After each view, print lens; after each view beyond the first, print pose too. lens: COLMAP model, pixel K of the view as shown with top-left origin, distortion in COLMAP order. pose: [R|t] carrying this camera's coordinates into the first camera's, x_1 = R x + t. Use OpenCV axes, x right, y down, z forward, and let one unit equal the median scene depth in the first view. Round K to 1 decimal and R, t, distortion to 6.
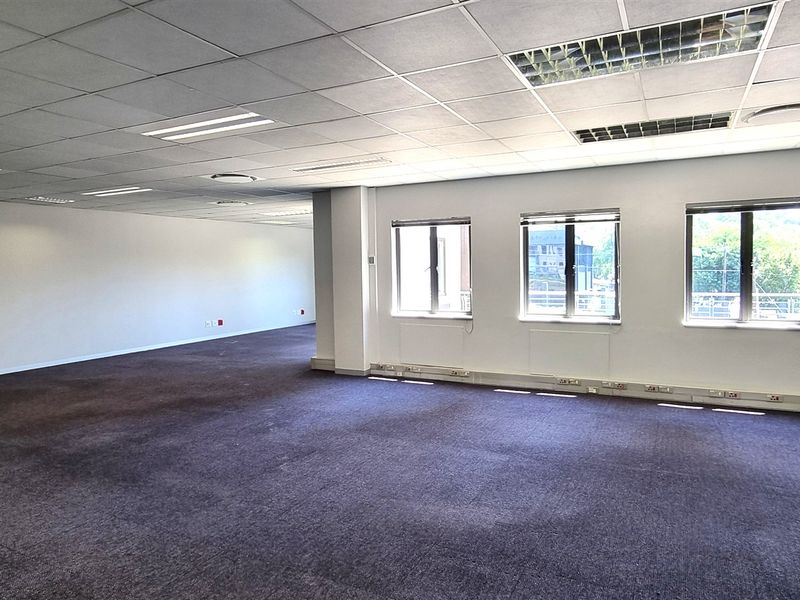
lens RADIAL K [[547.6, 0, 402.6], [0, 547.6, 298.7], [0, 0, 1]] dist [-0.013118, 0.000114]
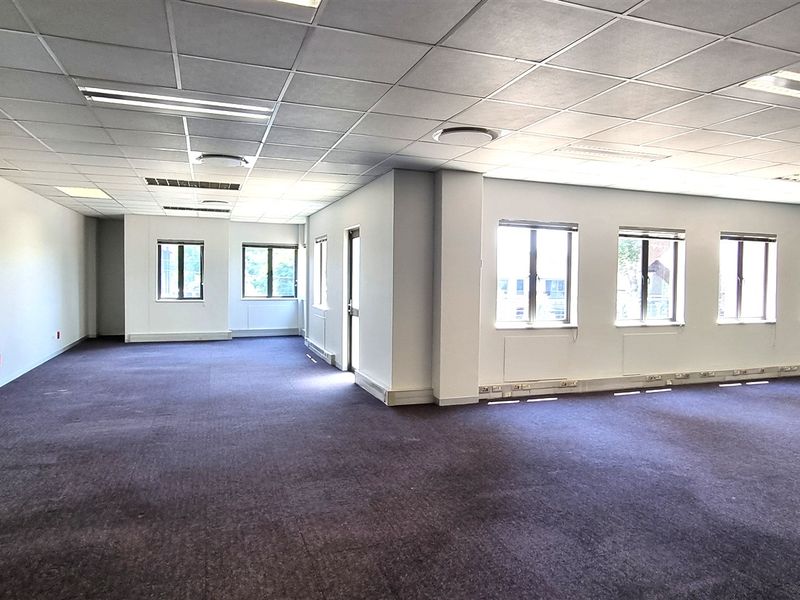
lens RADIAL K [[547.6, 0, 404.1], [0, 547.6, 299.4], [0, 0, 1]] dist [-0.013118, 0.000114]
pose [[0.679213, -0.007493, 0.733903, -0.800211], [0.019023, 0.999792, -0.007398, -0.011692], [-0.733694, 0.018986, 0.679214, 0.552178]]
